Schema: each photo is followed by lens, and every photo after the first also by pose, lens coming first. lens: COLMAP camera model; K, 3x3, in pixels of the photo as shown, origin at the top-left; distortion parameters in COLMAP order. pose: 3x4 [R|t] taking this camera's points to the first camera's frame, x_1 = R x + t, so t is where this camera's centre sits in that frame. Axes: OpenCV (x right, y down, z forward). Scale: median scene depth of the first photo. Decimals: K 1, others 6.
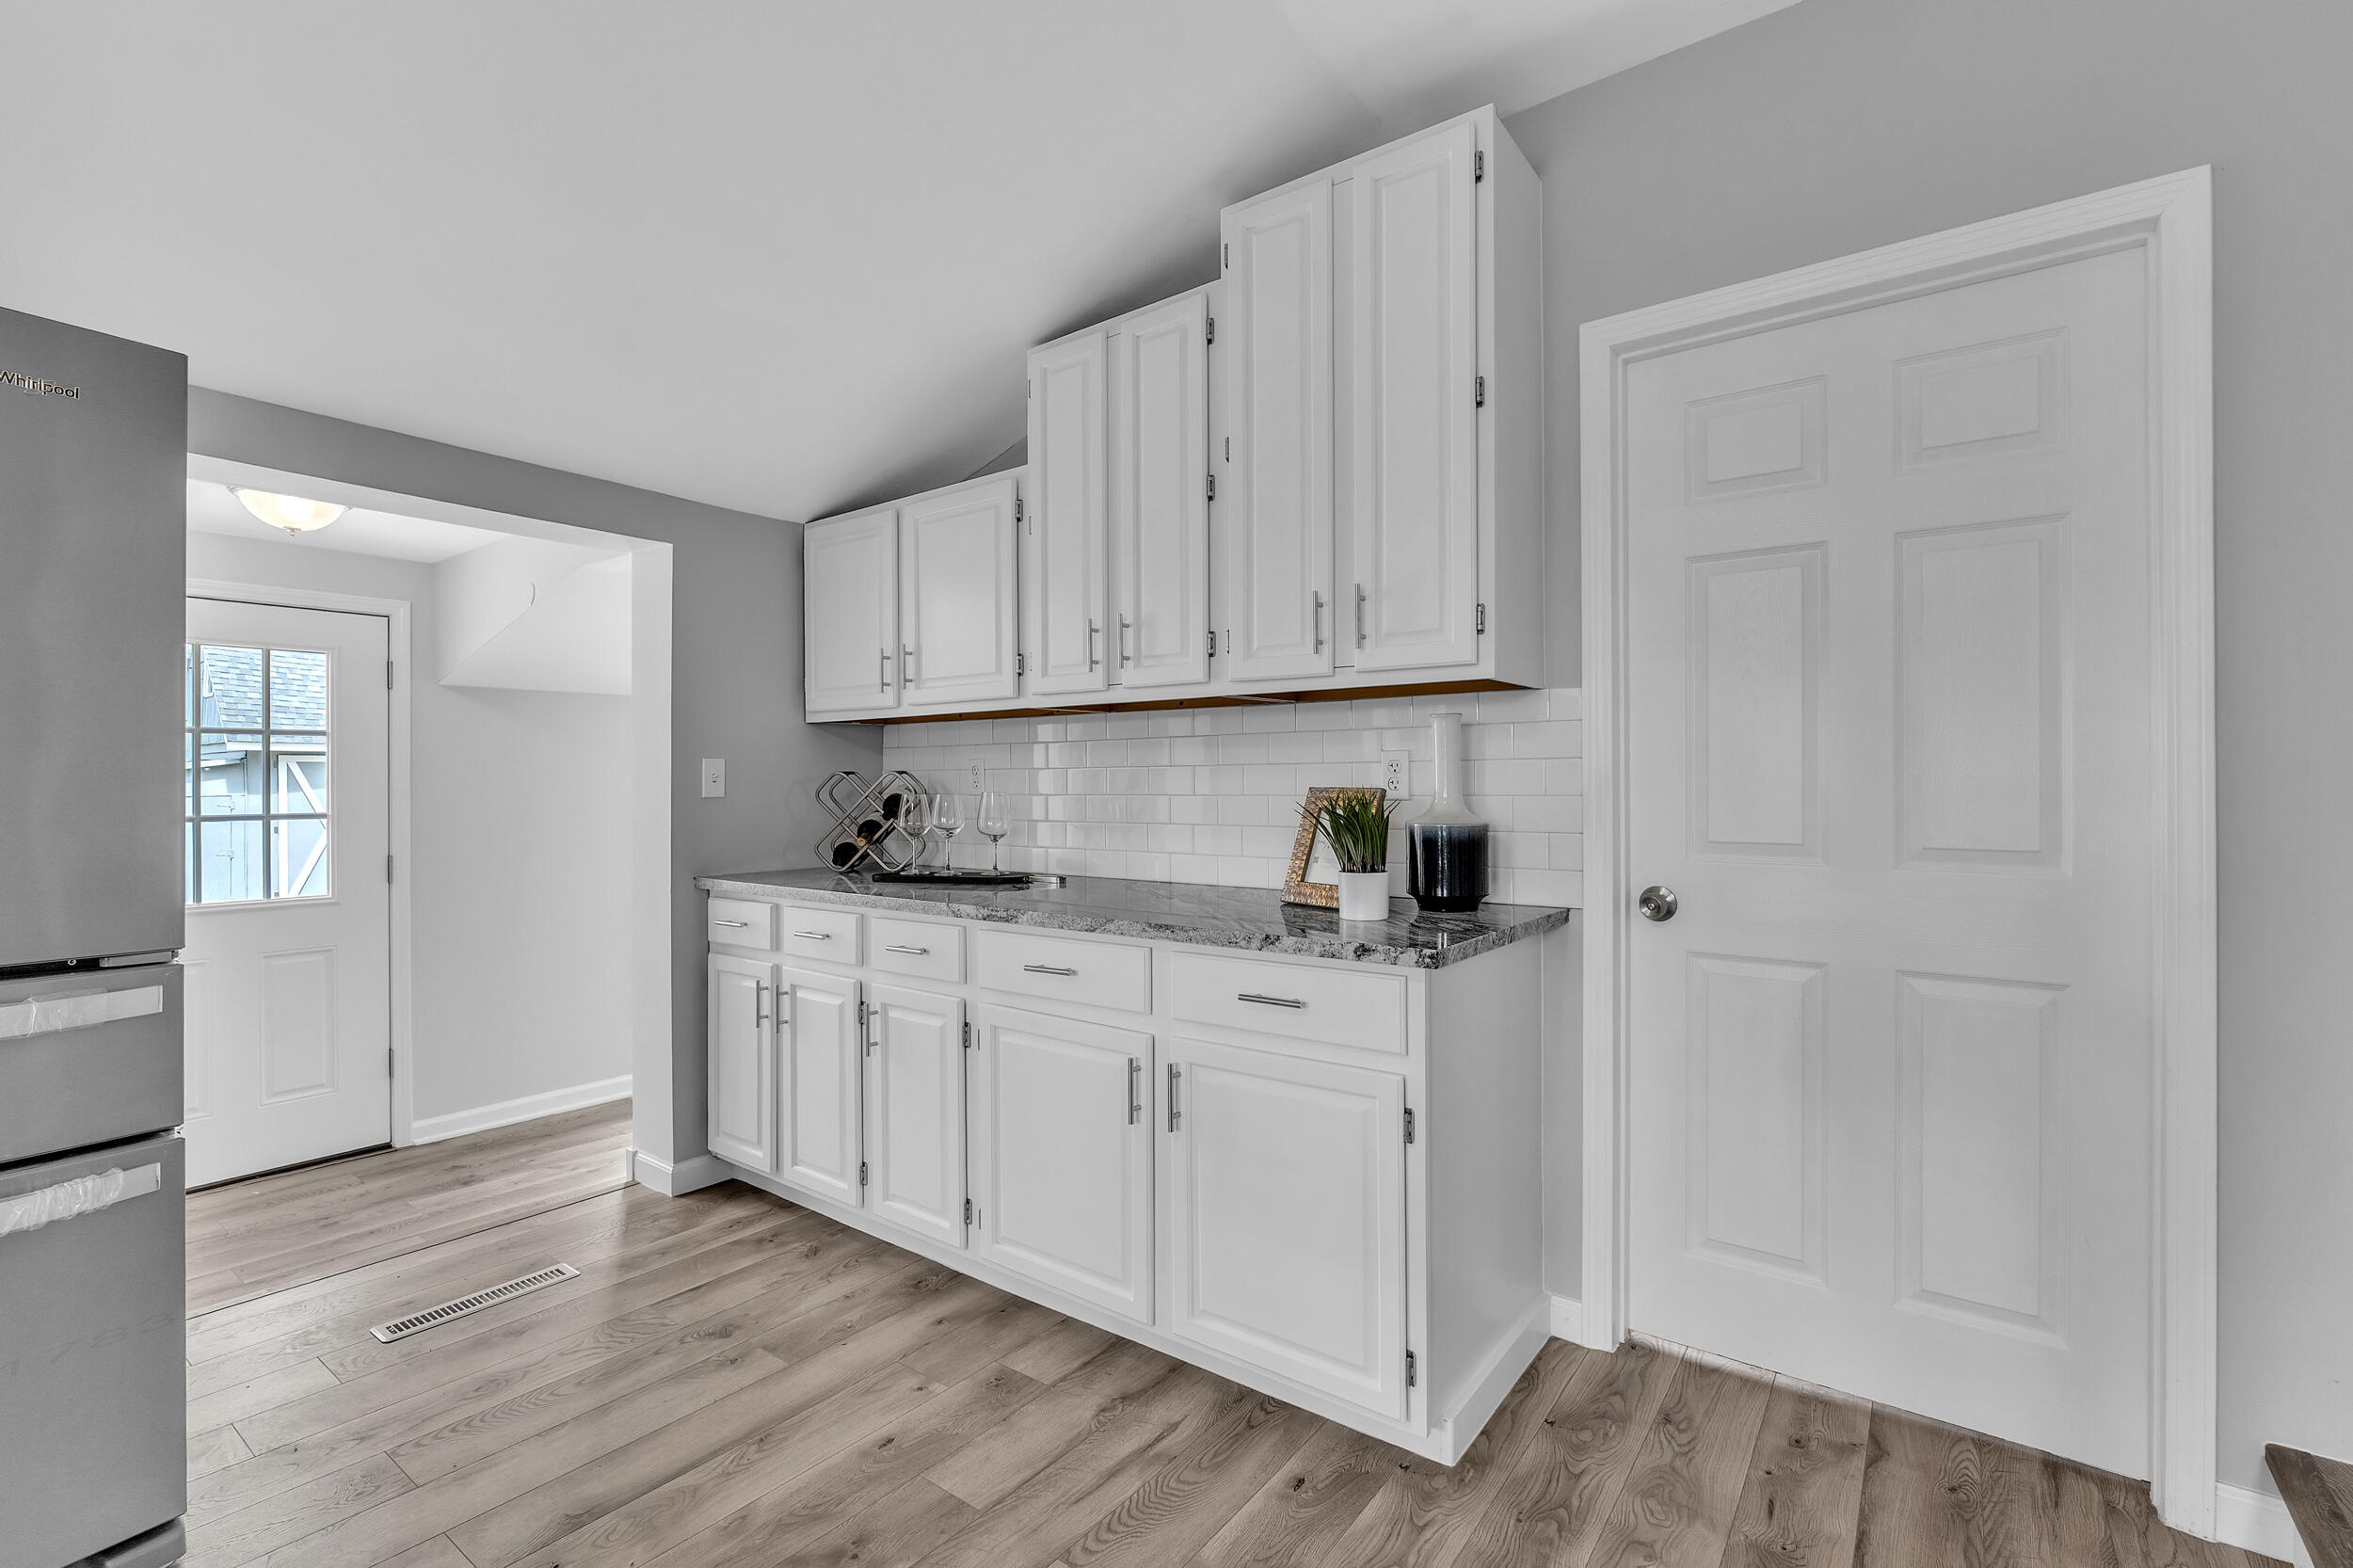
lens RADIAL K [[1039.3, 0, 1176.5], [0, 1039.3, 784.0], [0, 0, 1]] dist [-0.003455, -0.000853]
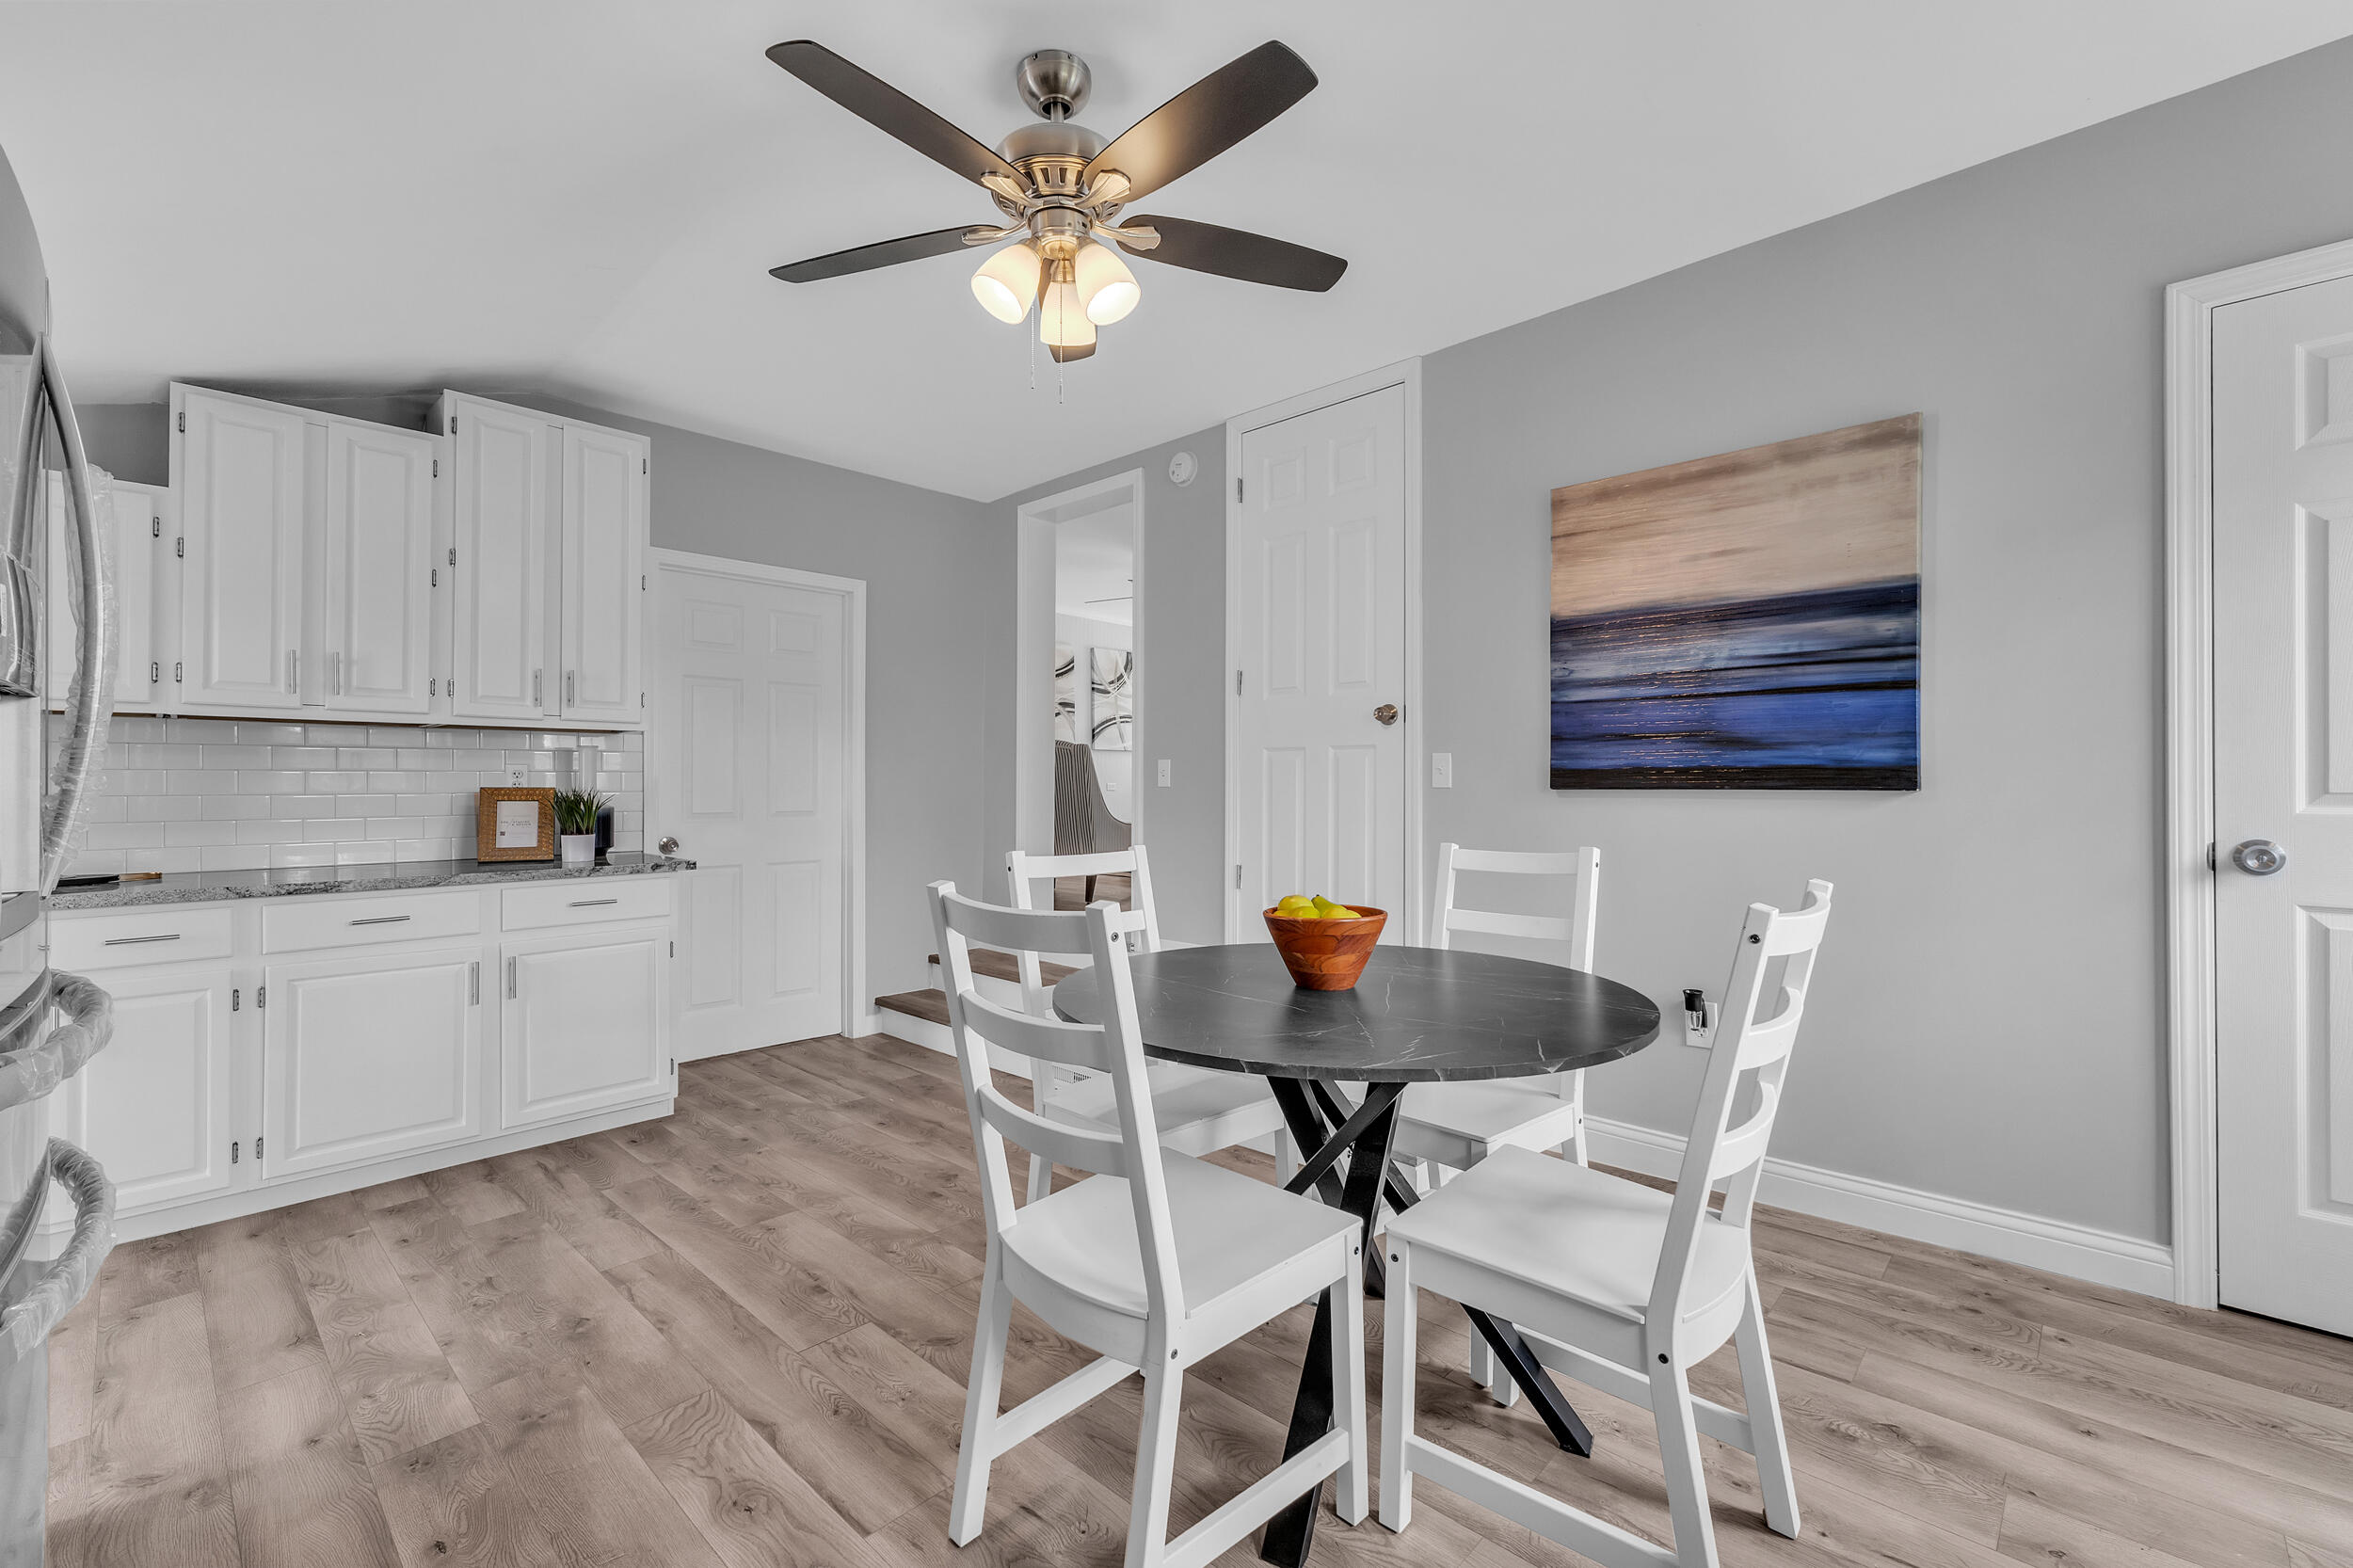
lens RADIAL K [[1004.6, 0, 1187.4], [0, 1004.6, 781.6], [0, 0, 1]] dist [0.002661, 0.000265]
pose [[0.121872, 0.004207, 0.992537, -1.273712], [-0.000421, 0.999991, -0.004187, 0.000615], [-0.992546, 0.000092, 0.121873, -0.208856]]
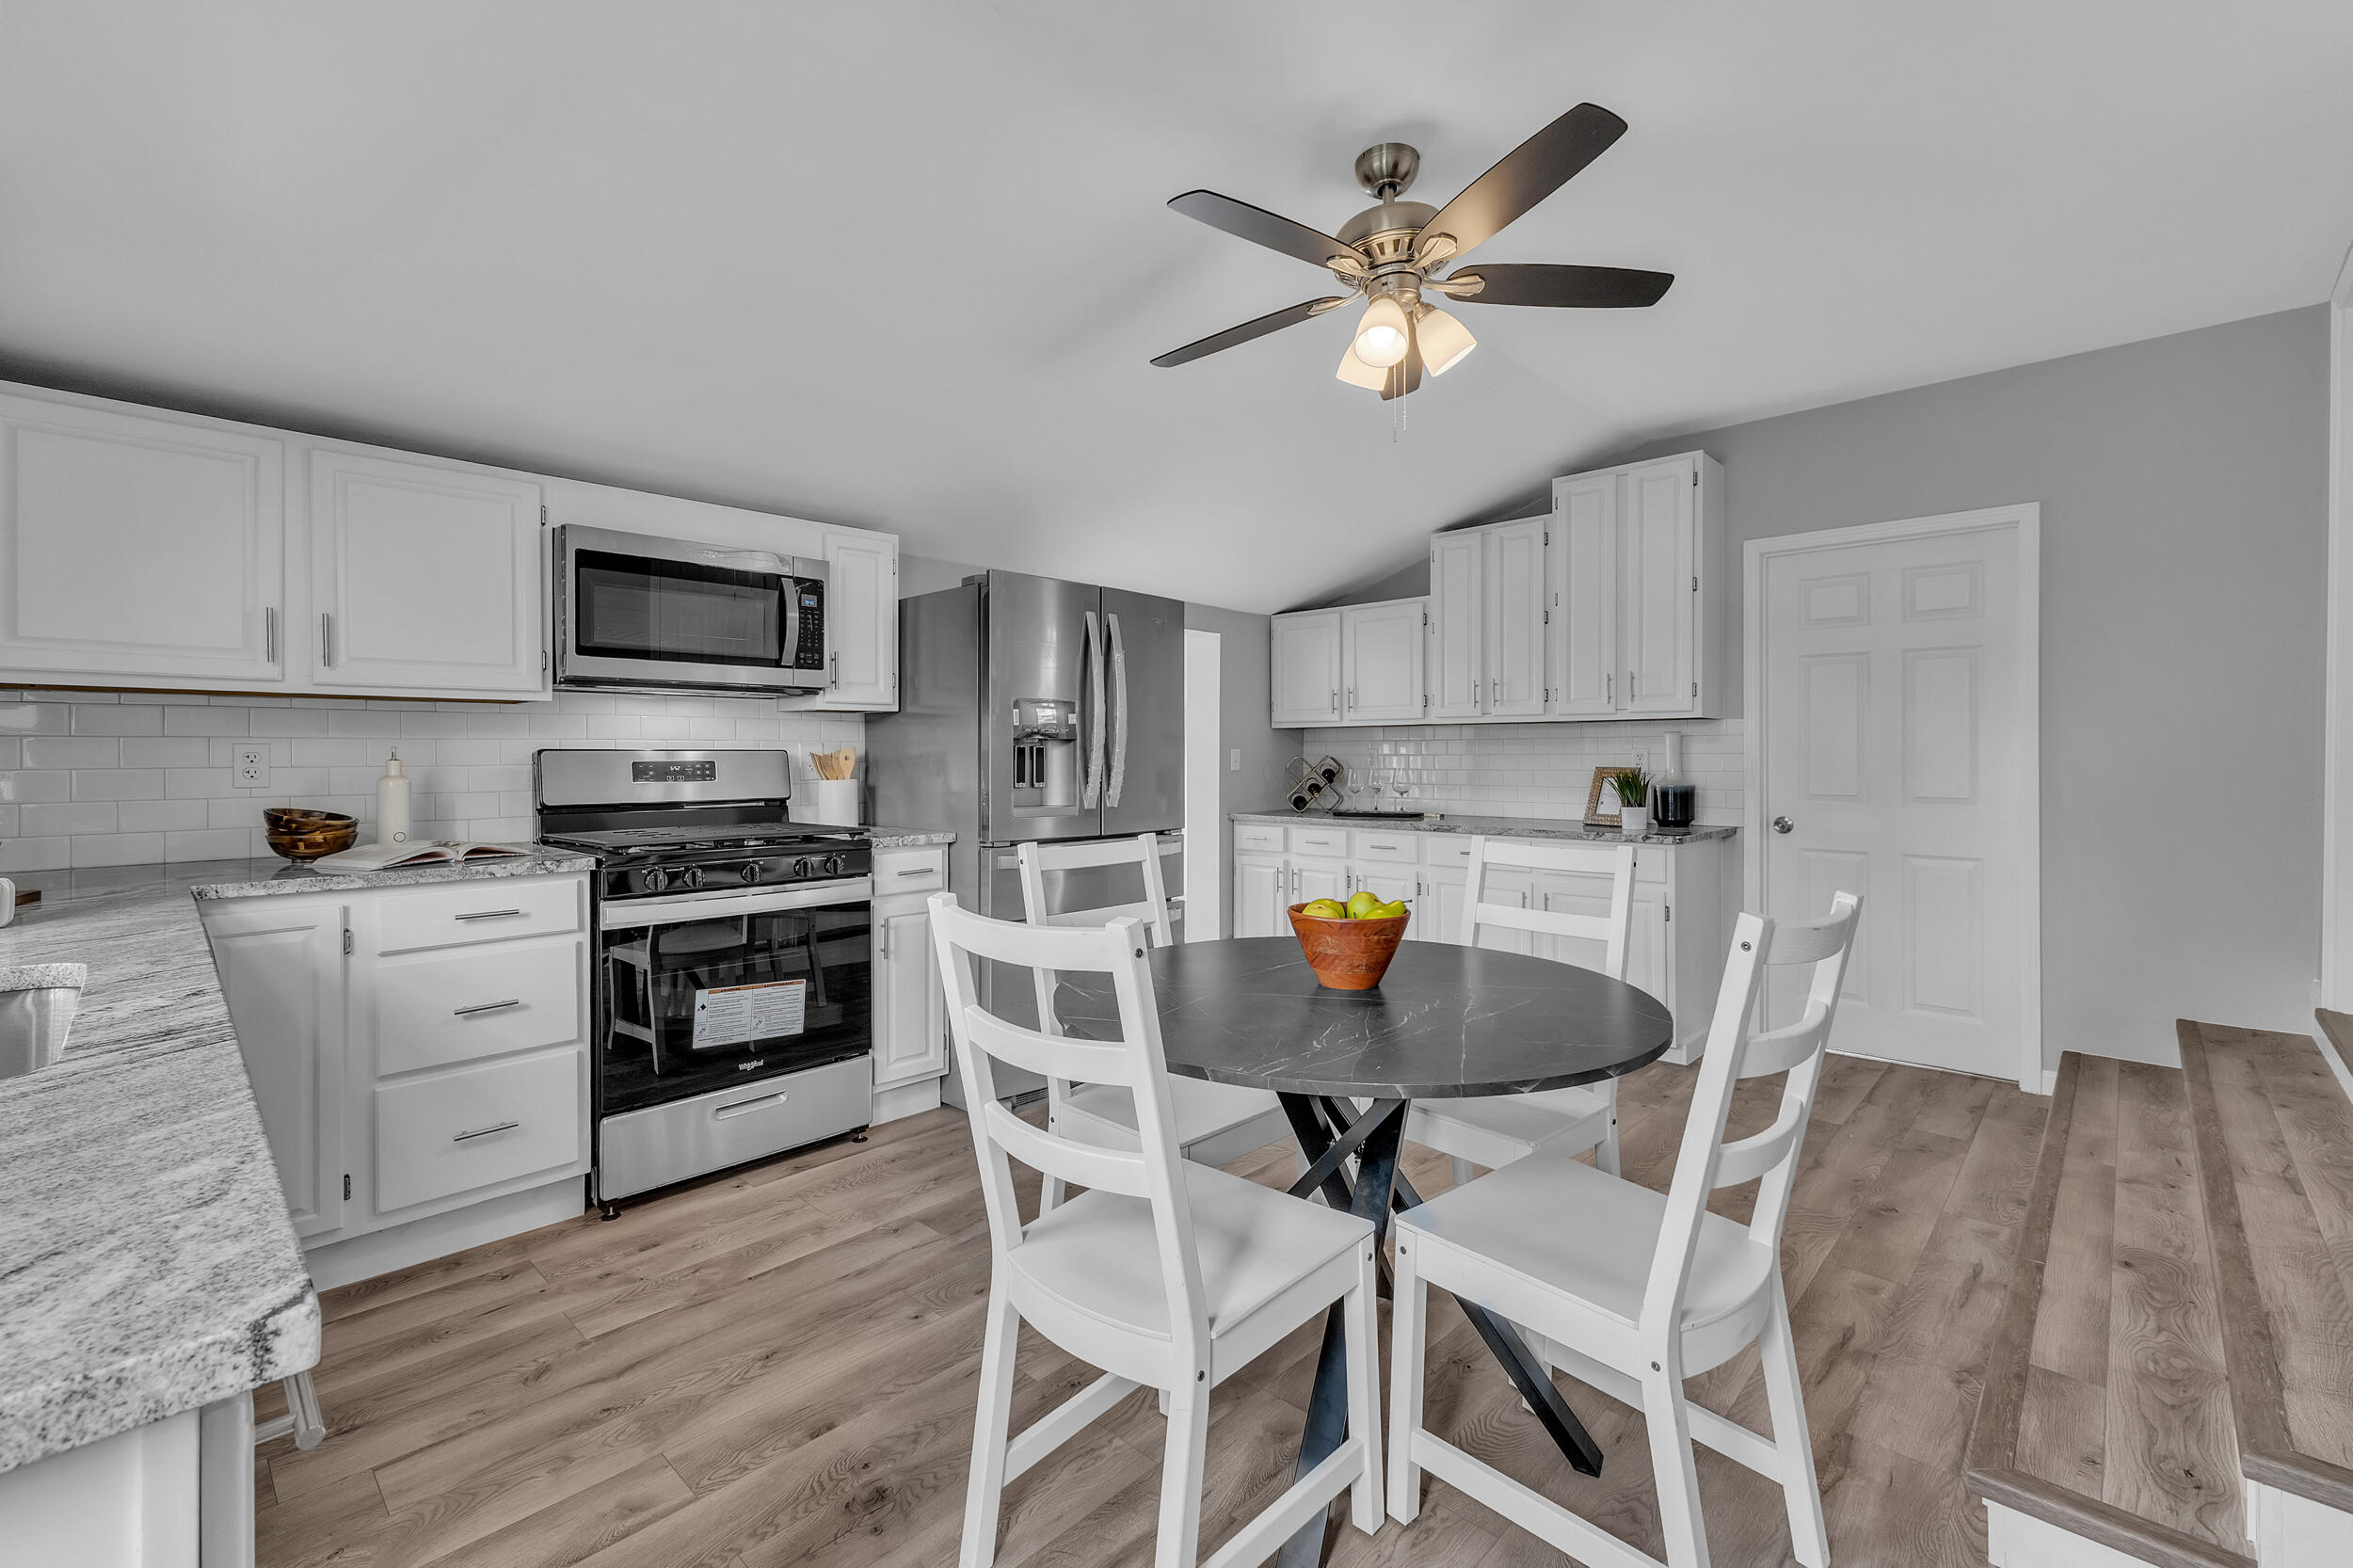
lens RADIAL K [[1006.8, 0, 1180.2], [0, 1006.8, 760.4], [0, 0, 1]] dist [0.013673, 0.000180]
pose [[0.992489, 0.000354, -0.122336, -0.448786], [0.000630, 0.999968, 0.008009, -0.026126], [0.122335, -0.008026, 0.992456, -1.066314]]
